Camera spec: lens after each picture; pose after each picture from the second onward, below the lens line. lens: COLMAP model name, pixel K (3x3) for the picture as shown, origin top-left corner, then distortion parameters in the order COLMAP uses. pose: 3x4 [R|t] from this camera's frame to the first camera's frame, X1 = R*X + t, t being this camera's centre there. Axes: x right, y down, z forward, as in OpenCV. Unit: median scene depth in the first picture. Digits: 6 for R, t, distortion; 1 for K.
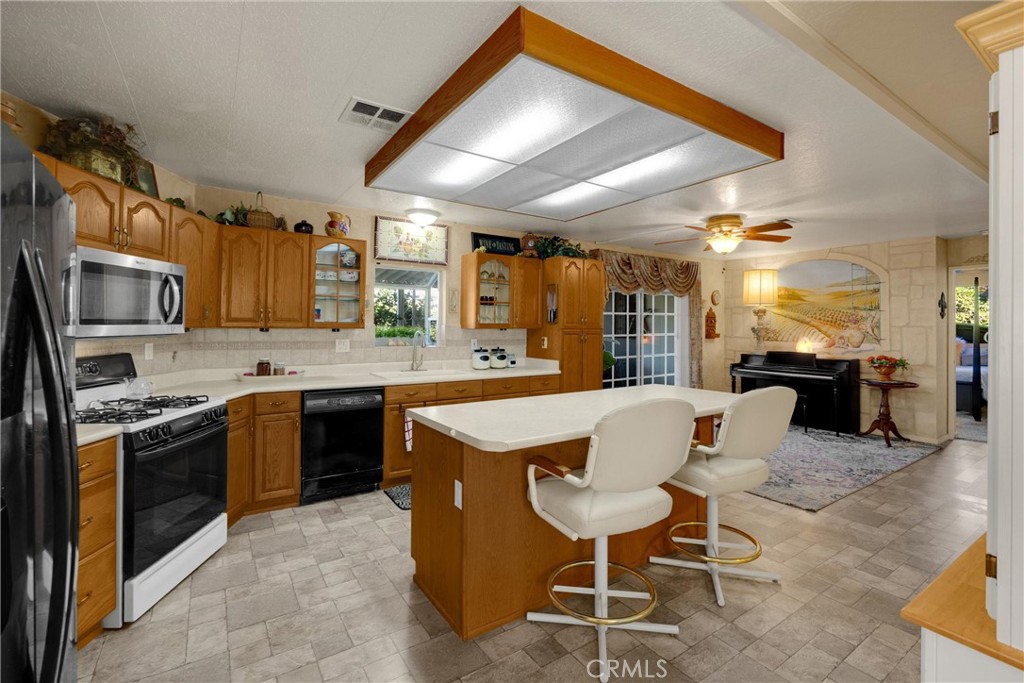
lens RADIAL K [[458.9, 0, 512.9], [0, 458.9, 321.3], [0, 0, 1]] dist [-0.000284, -0.000029]
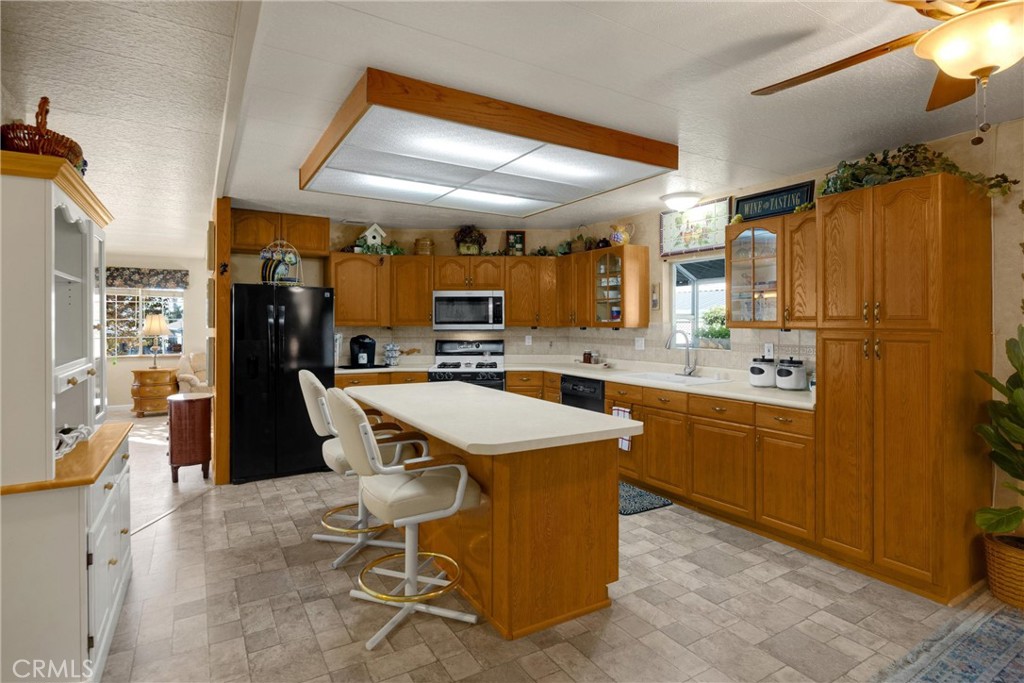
lens RADIAL K [[528.8, 0, 513.0], [0, 528.8, 325.0], [0, 0, 1]] dist [-0.002006, -0.000154]
pose [[-0.046364, -0.007418, -0.998897, 0.996642], [0.005065, 0.999958, -0.007661, 0.019802], [0.998912, -0.005414, -0.046325, 0.870062]]
